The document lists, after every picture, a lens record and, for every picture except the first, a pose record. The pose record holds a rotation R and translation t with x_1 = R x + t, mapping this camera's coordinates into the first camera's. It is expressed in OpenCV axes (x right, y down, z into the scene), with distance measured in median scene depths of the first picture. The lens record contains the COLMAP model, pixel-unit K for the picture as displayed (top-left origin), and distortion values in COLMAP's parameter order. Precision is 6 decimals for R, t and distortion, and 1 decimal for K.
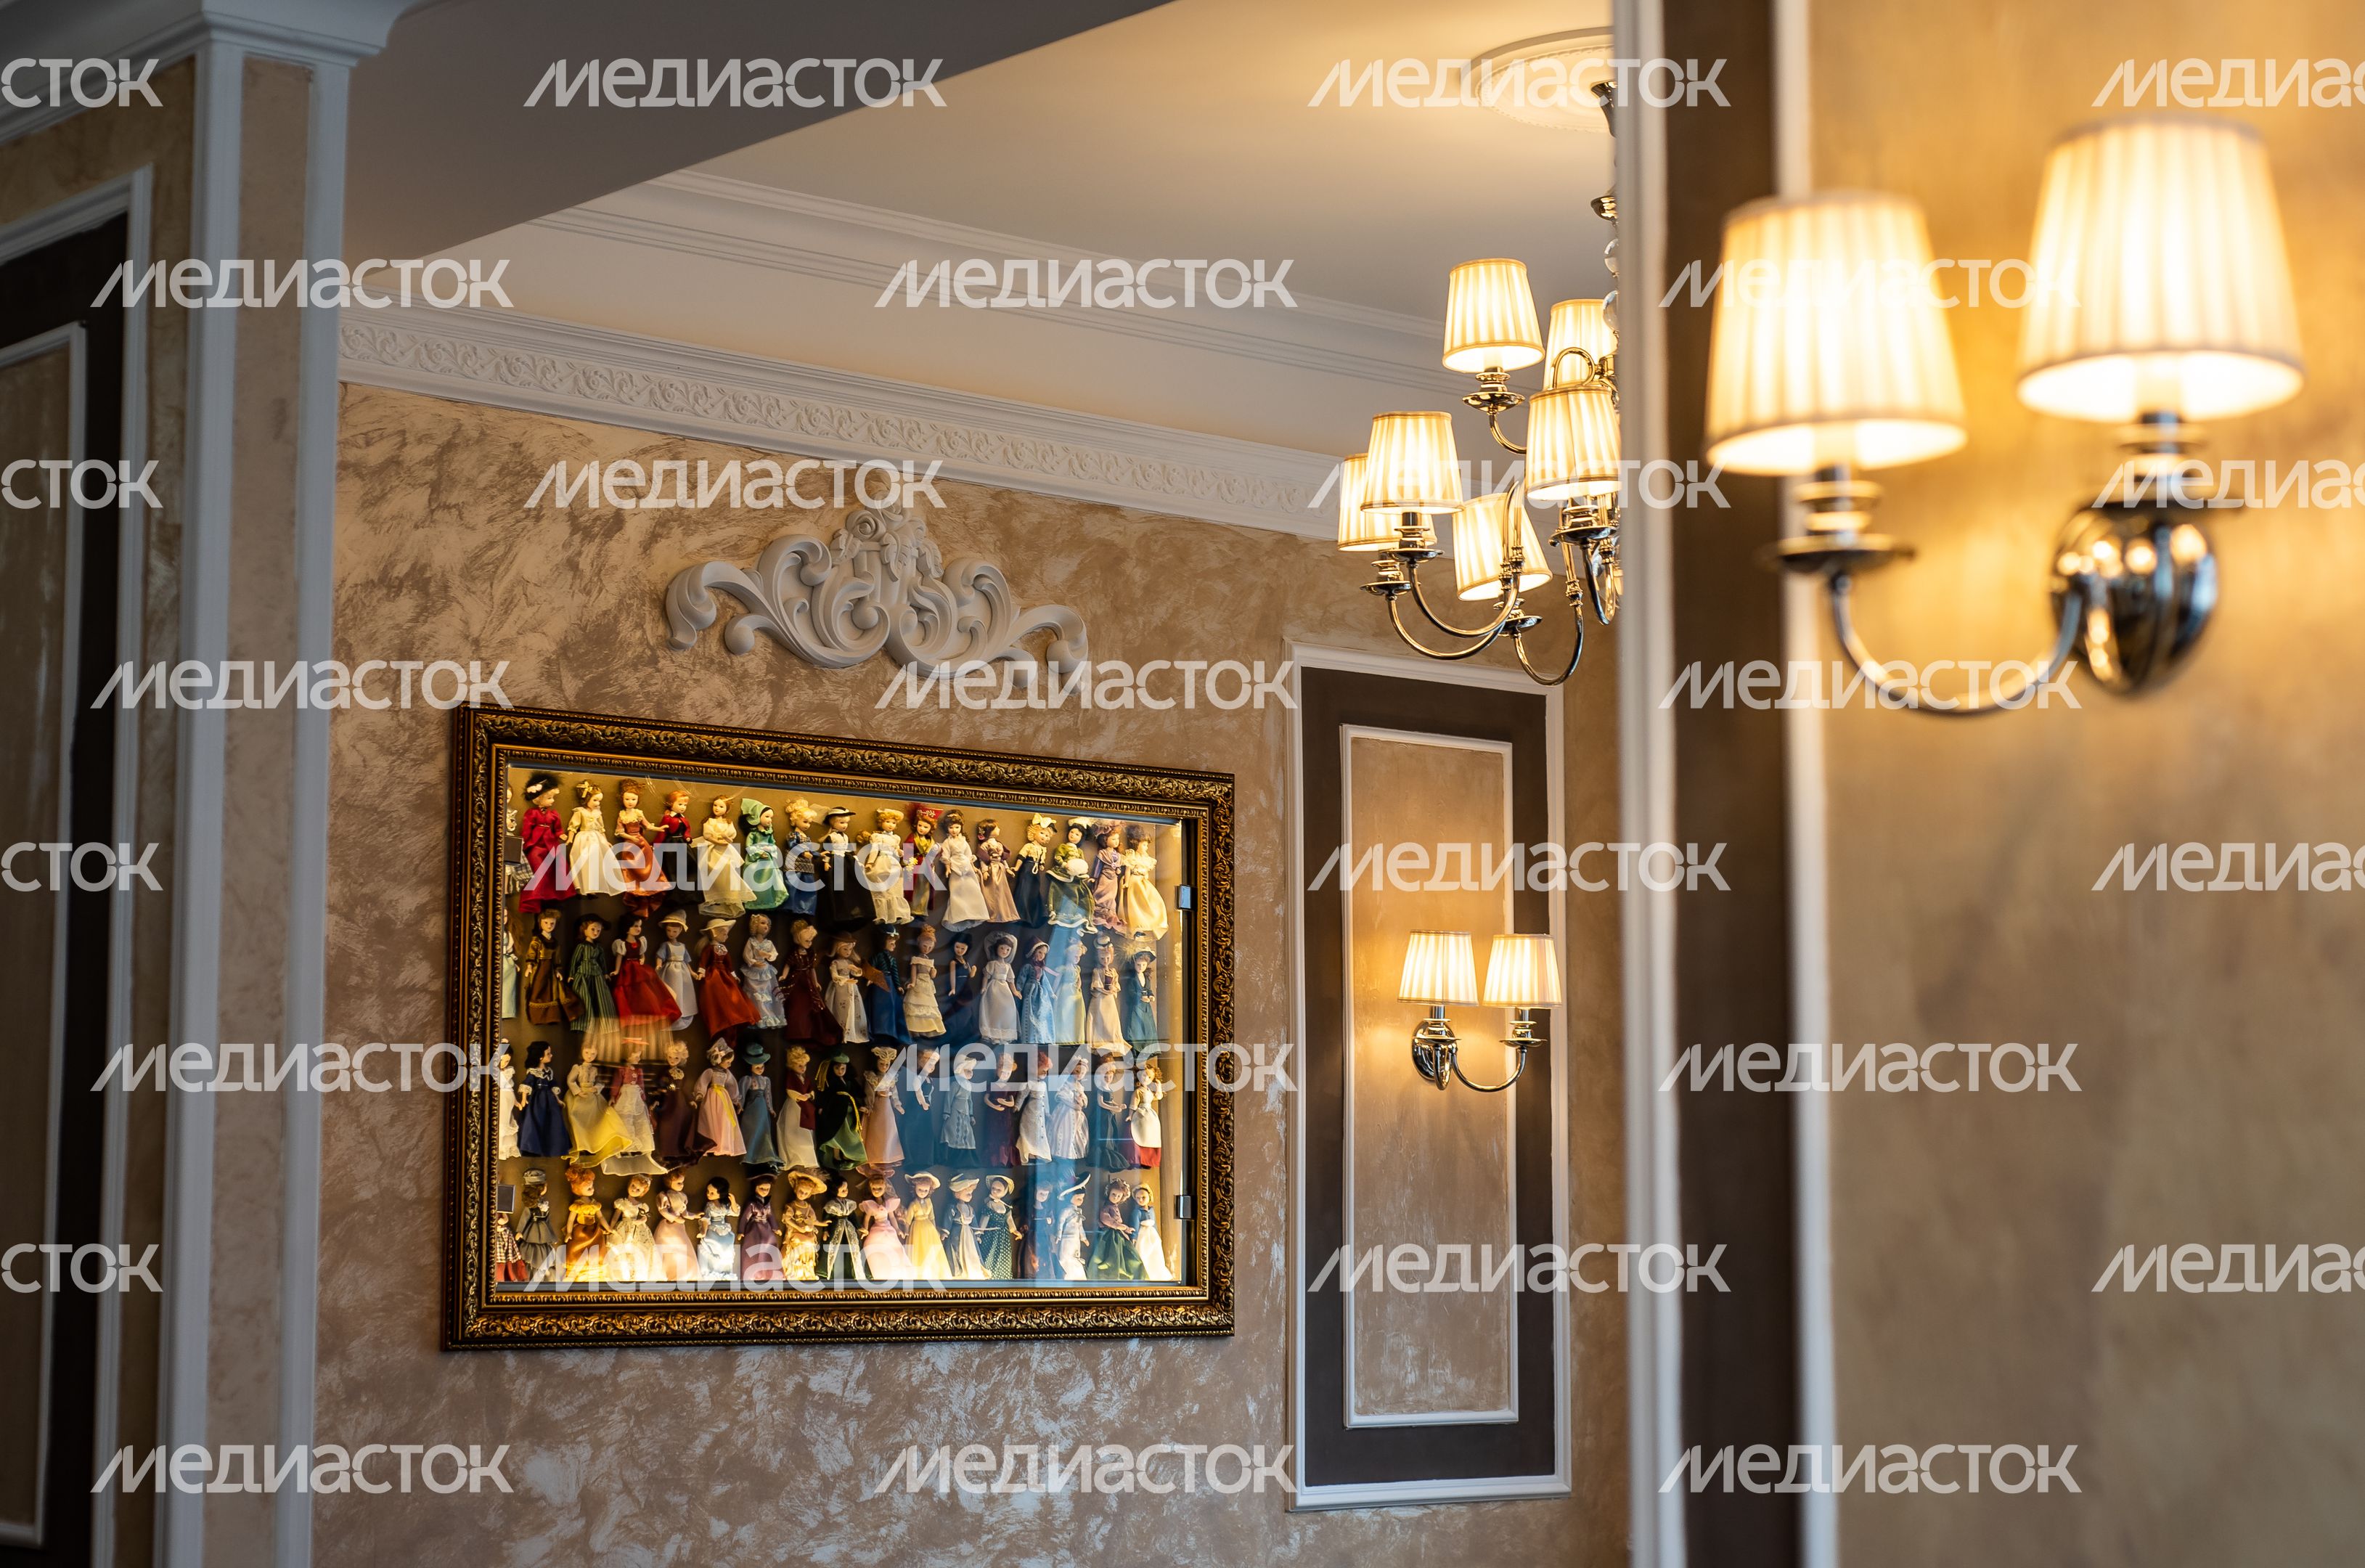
lens RADIAL K [[4186.0, 0, 1058.7], [0, 4186.0, 784.1], [0, 0, 1]] dist [-0.009266, 0.046557]
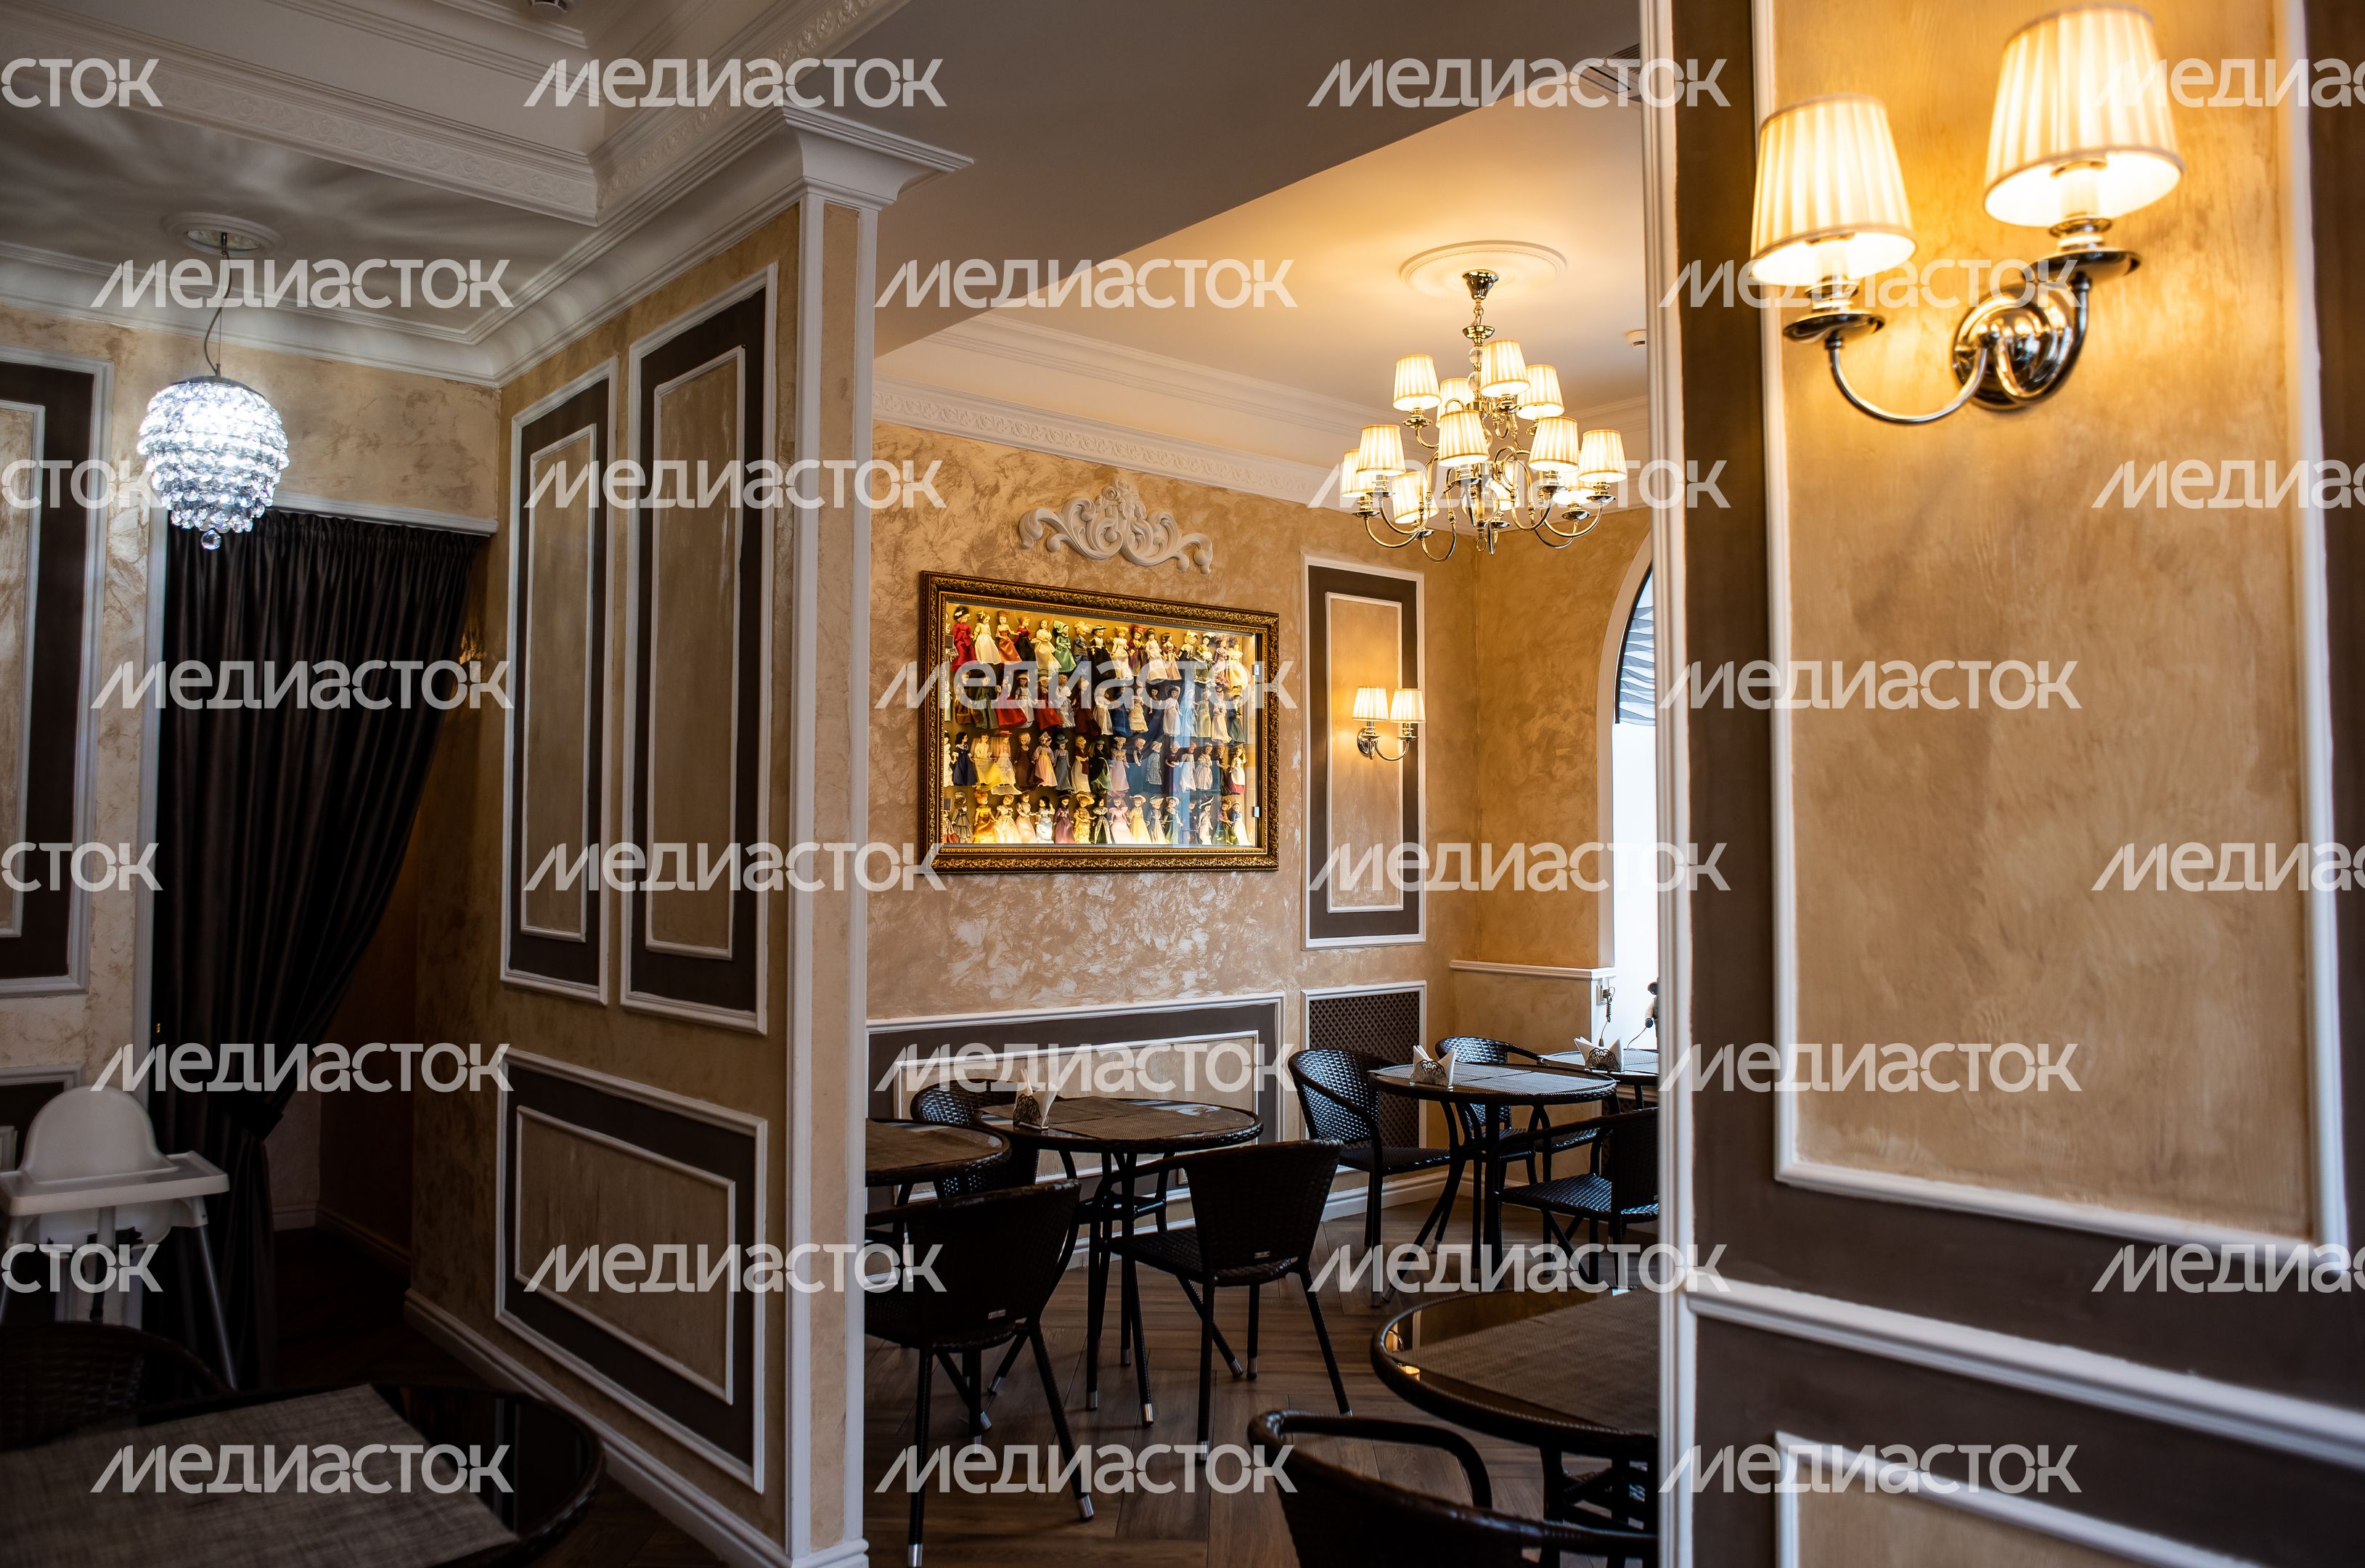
lens RADIAL K [[1720.1, 0, 1182.5], [0, 1720.1, 784.0], [0, 0, 1]] dist [-0.087259, 0.077716]
pose [[0.999838, -0.000885, 0.017976, -0.025878], [-0.000369, 0.997569, 0.069685, 0.025646], [-0.017994, -0.069681, 0.997407, 0.115197]]
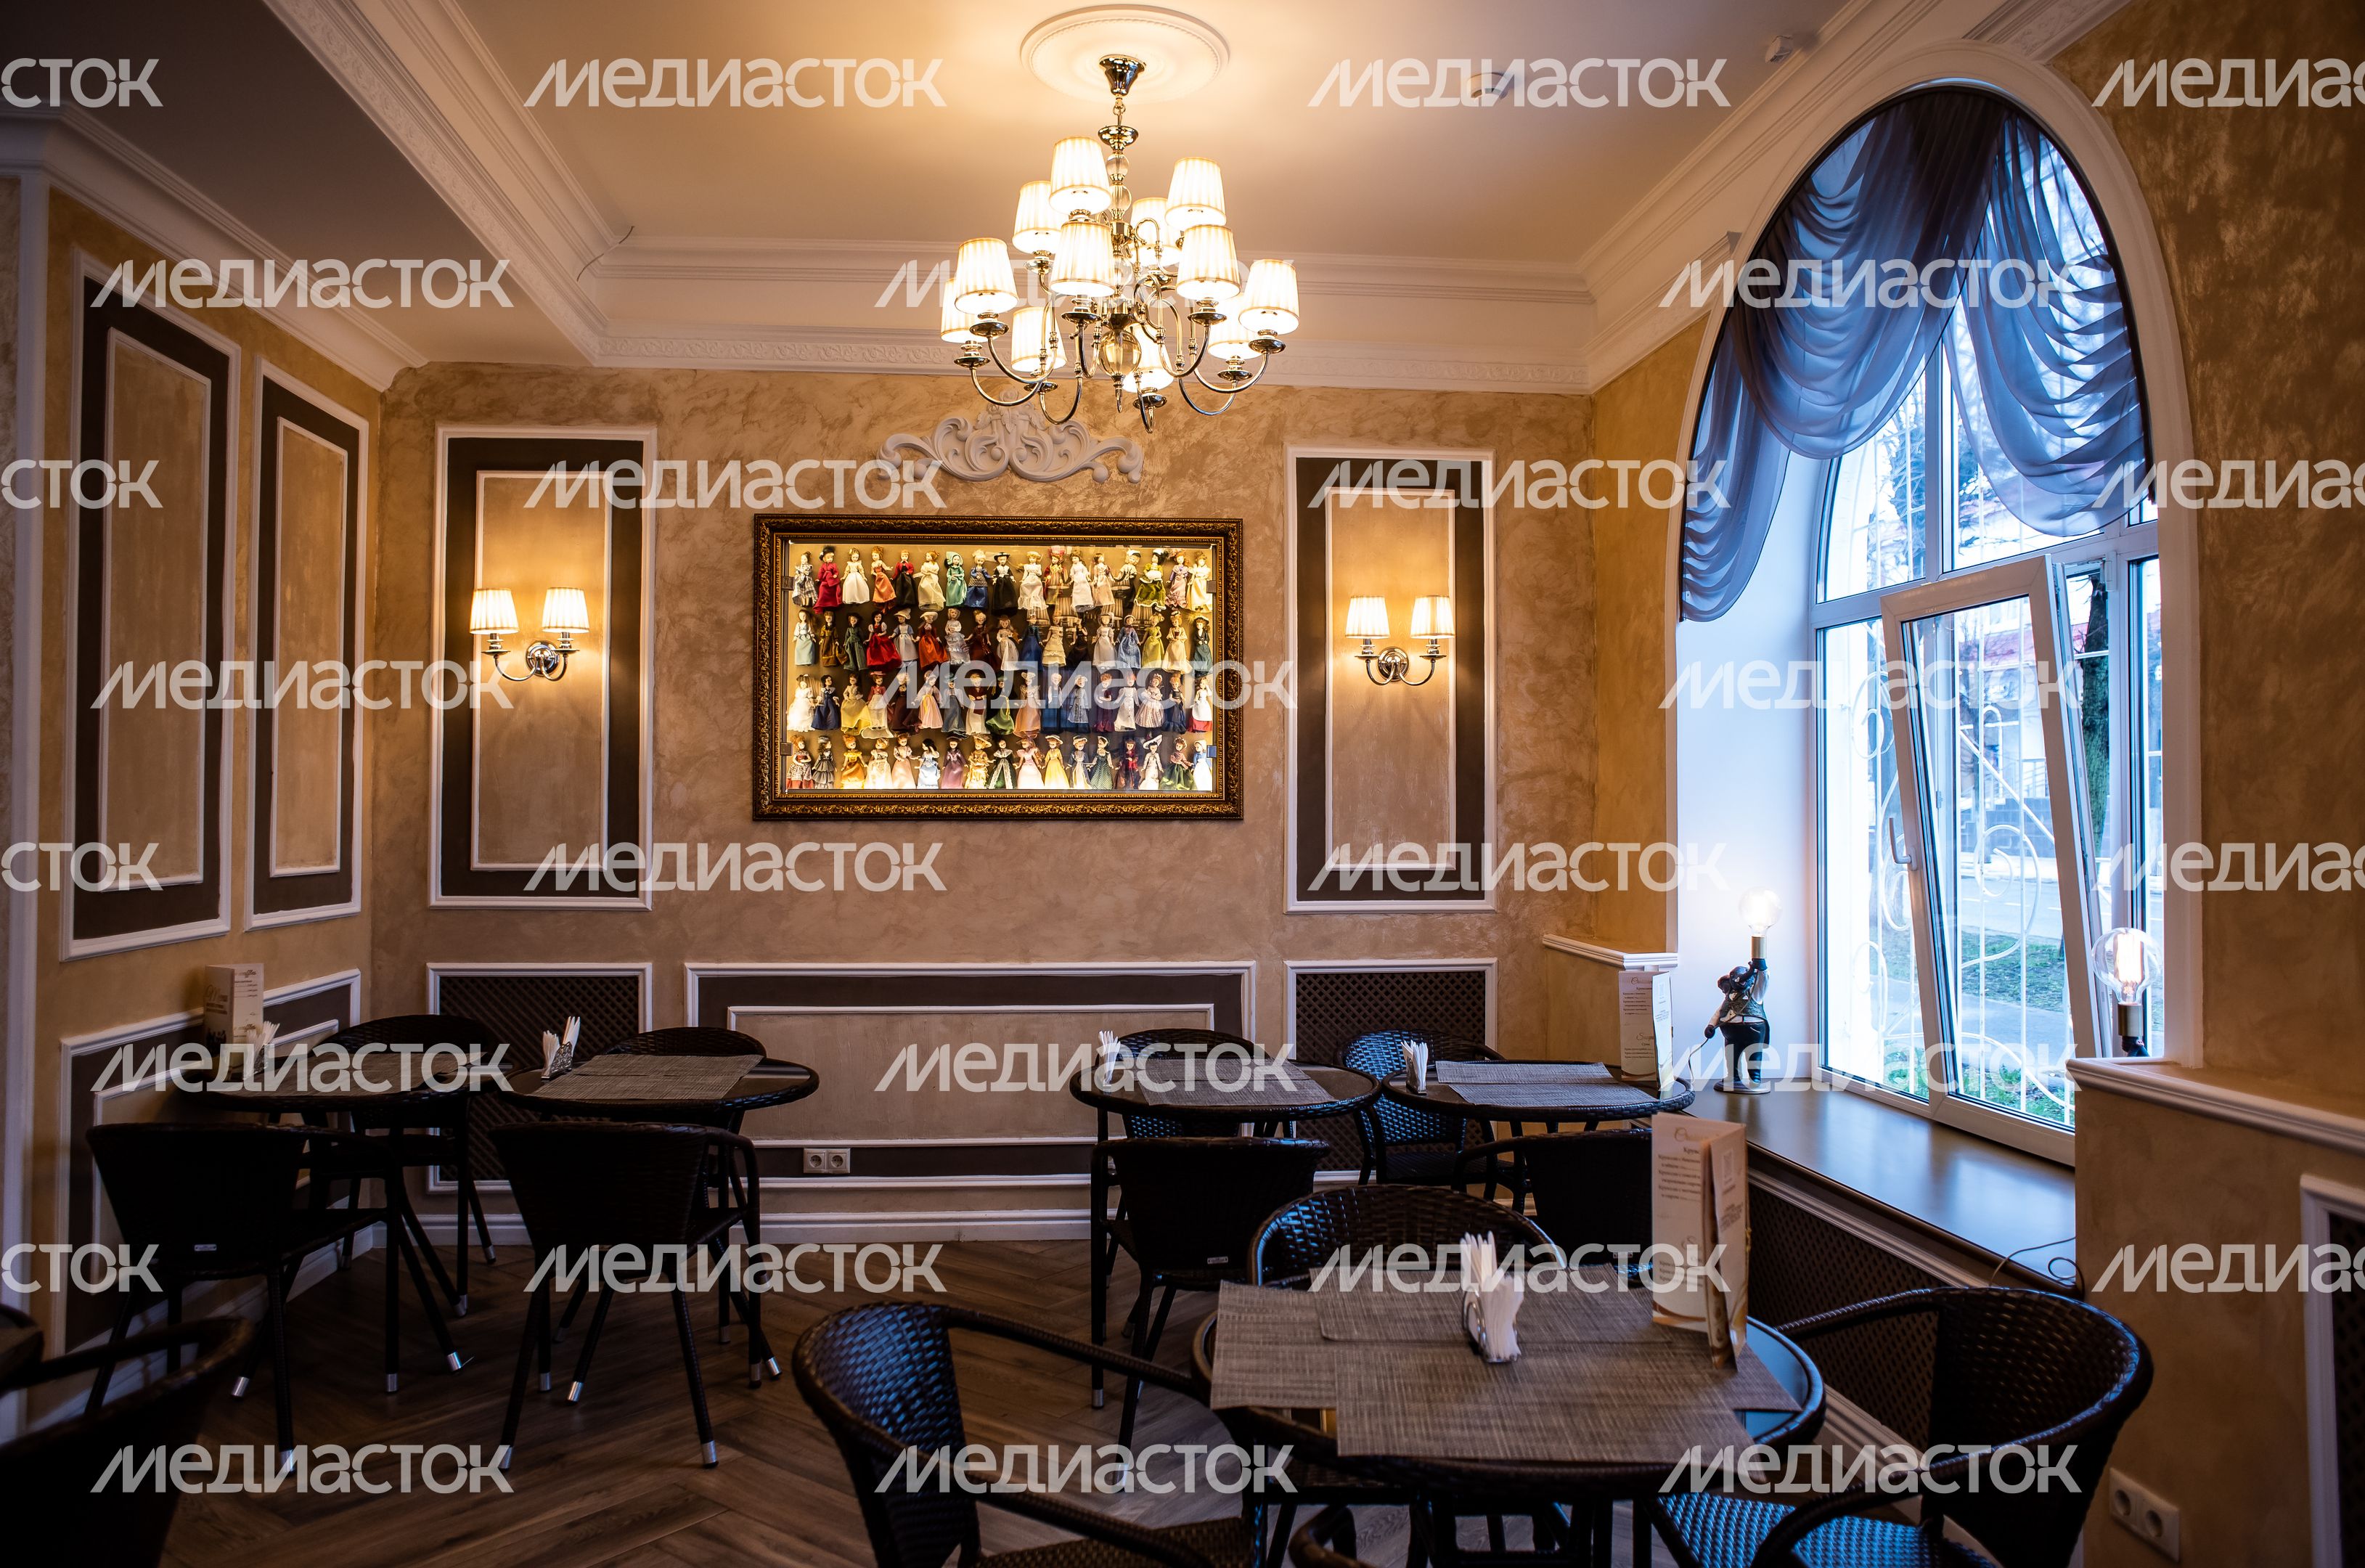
lens RADIAL K [[1649.4, 0, 1182.5], [0, 1649.4, 784.0], [0, 0, 1]] dist [-0.085799, 0.074412]
pose [[0.820019, 0.003699, -0.572324, 0.472258], [0.061428, 0.993634, 0.094435, 0.047080], [0.569030, -0.112596, 0.814572, 0.409397]]
